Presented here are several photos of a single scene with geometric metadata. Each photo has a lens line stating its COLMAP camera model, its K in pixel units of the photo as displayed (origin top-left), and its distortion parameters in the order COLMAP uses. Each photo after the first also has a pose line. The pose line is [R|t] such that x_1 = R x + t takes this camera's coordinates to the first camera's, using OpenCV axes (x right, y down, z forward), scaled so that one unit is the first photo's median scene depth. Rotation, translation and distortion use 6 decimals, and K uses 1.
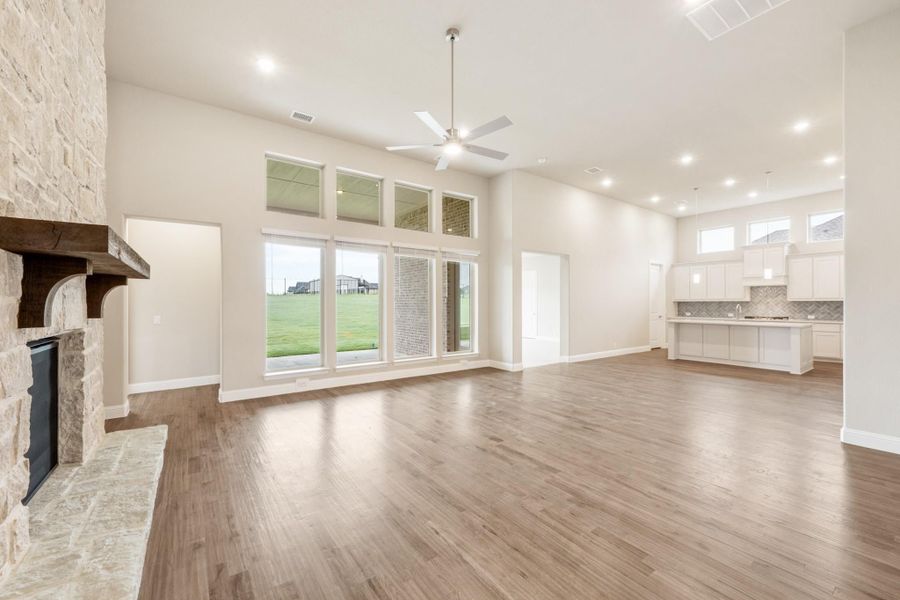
lens RADIAL K [[361.4, 0, 450.0], [0, 361.4, 300.0], [0, 0, 1]] dist [0.001560, 0.000137]
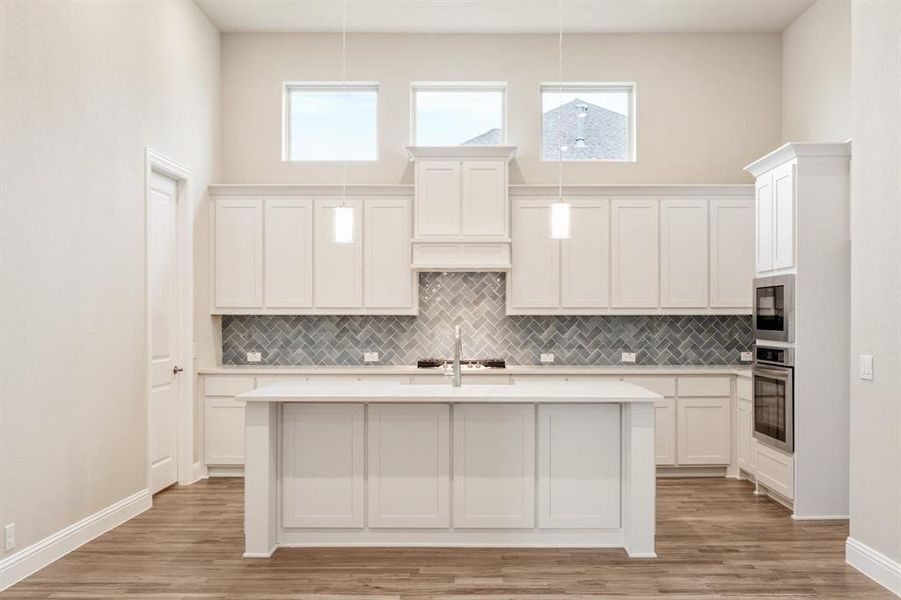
lens RADIAL K [[856.1, 0, 473.1], [0, 856.1, 322.6], [0, 0, 1]] dist [0.009202, 0.004326]
pose [[0.583524, -0.001670, 0.812094, 0.238757], [-0.008239, 0.999934, 0.007977, 0.004251], [-0.812054, -0.011345, 0.583472, 0.559833]]
